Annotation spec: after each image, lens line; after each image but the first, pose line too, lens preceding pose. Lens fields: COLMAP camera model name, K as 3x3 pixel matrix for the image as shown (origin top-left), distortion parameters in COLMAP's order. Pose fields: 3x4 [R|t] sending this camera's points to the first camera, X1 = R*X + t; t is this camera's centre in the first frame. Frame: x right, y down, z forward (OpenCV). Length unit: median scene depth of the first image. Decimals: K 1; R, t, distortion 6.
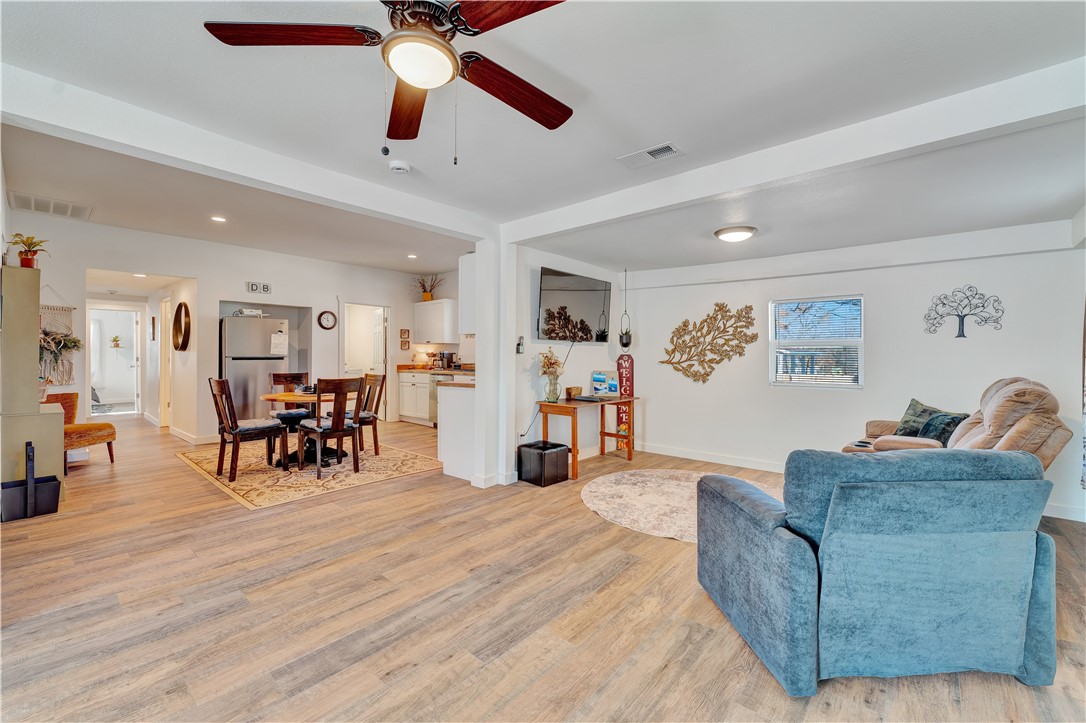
lens RADIAL K [[445.1, 0, 537.1], [0, 445.1, 356.8], [0, 0, 1]] dist [-0.001211, -0.000002]
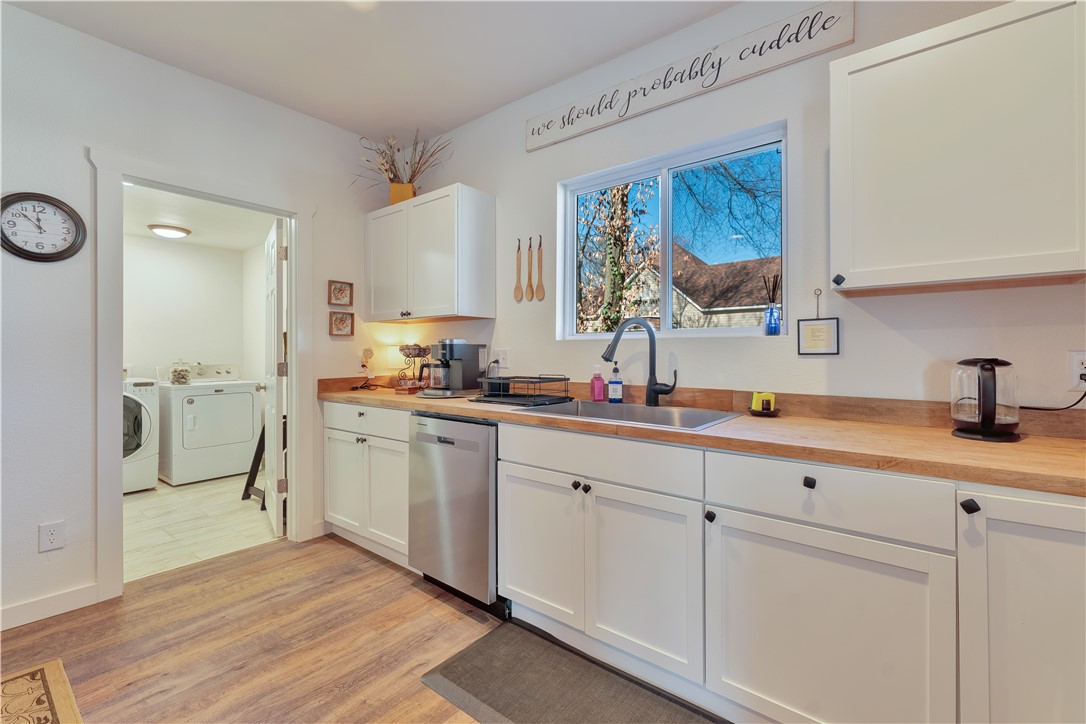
lens RADIAL K [[484.6, 0, 543.2], [0, 484.6, 348.7], [0, 0, 1]] dist [-0.000908, -0.000116]
pose [[0.999247, -0.004472, 0.038535, -0.249794], [0.004776, 0.999958, -0.007820, -0.004174], [-0.038498, 0.007998, 0.999227, 1.015582]]
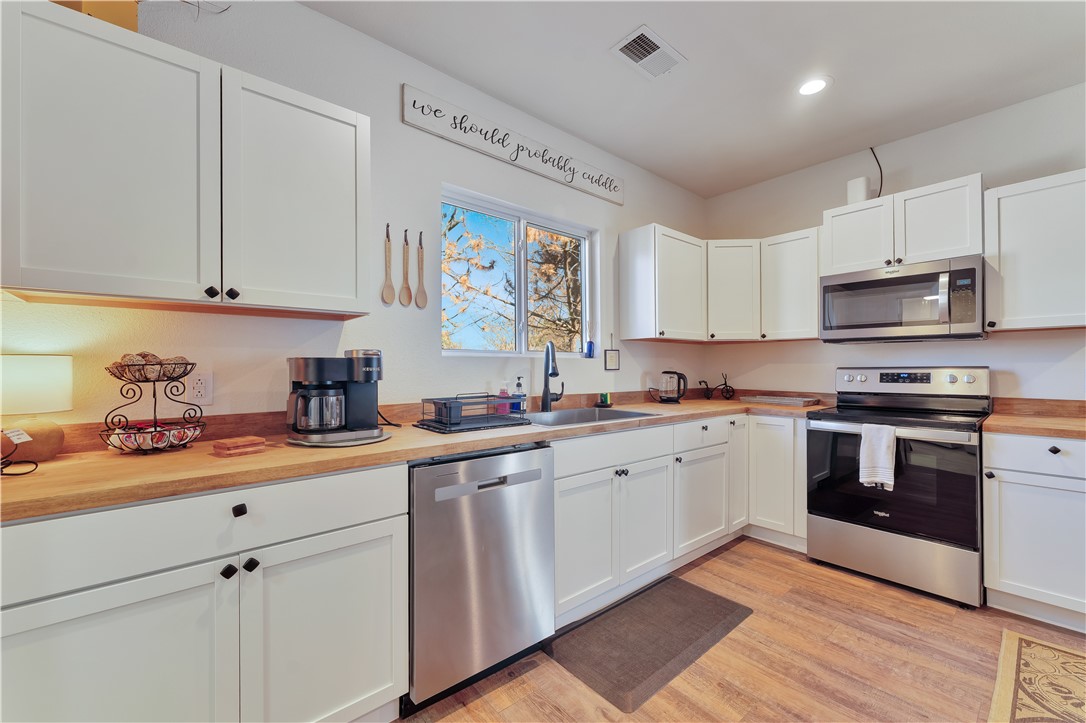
lens RADIAL K [[433.3, 0, 560.0], [0, 433.3, 364.4], [0, 0, 1]] dist [-0.000480, -0.000079]
pose [[0.128272, 0.004292, 0.991730, -0.655125], [0.004447, 0.999978, -0.004903, -0.006760], [-0.991729, 0.005039, 0.128250, 1.404020]]
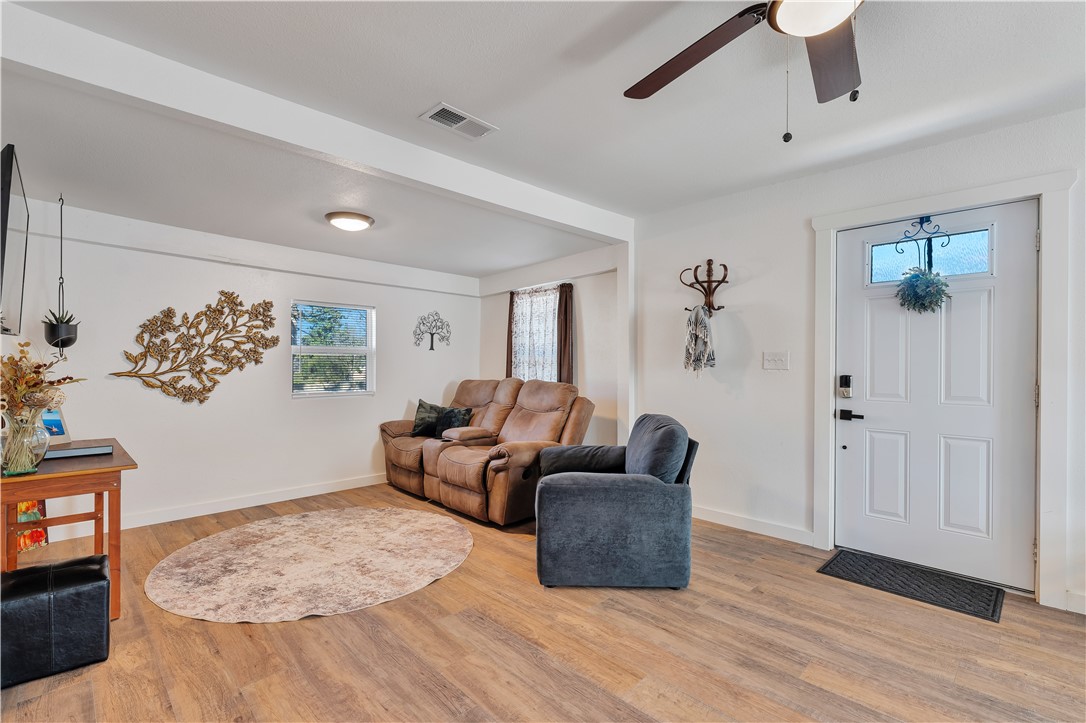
lens RADIAL K [[490.9, 0, 540.0], [0, 490.9, 367.7], [0, 0, 1]] dist [-0.000985, 0.000000]
pose [[0.072454, -0.006575, 0.997350, -0.370280], [0.001091, 0.999978, 0.006513, -0.000766], [-0.997371, 0.000616, 0.072459, 0.448087]]
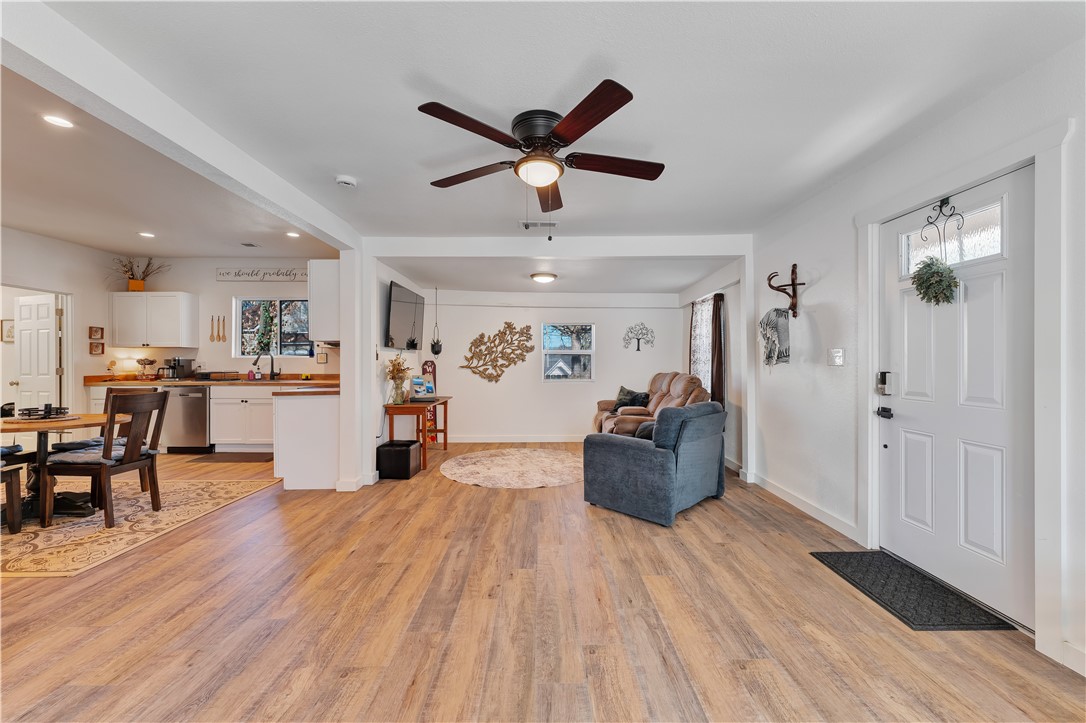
lens RADIAL K [[431.7, 0, 549.2], [0, 431.7, 360.7], [0, 0, 1]] dist [-0.000392, -0.000108]
pose [[0.737700, -0.002680, 0.675123, -0.386926], [0.005522, 0.999983, -0.002064, -0.001836], [-0.675106, 0.005251, 0.737702, -0.037429]]
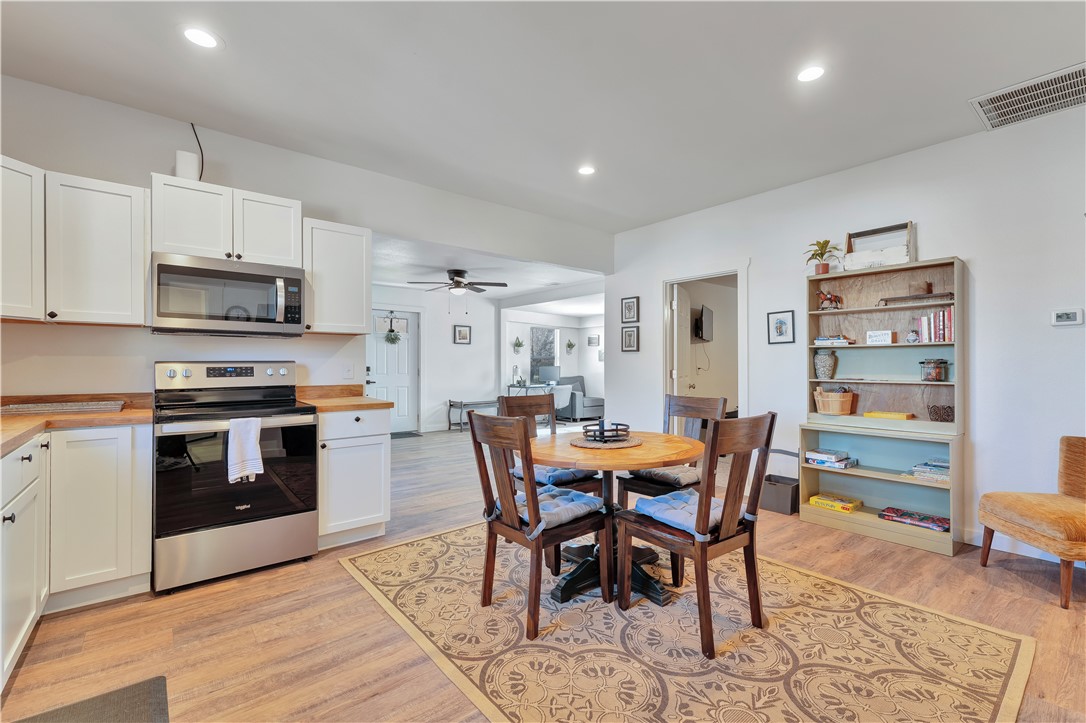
lens RADIAL K [[475.7, 0, 543.0], [0, 475.7, 361.5], [0, 0, 1]] dist [0.000422, 0.000188]
pose [[-0.985660, -0.002610, 0.168723, -0.543819], [-0.002645, 0.999997, 0.000022, -0.004553], [-0.168723, -0.000424, -0.985663, 1.589567]]
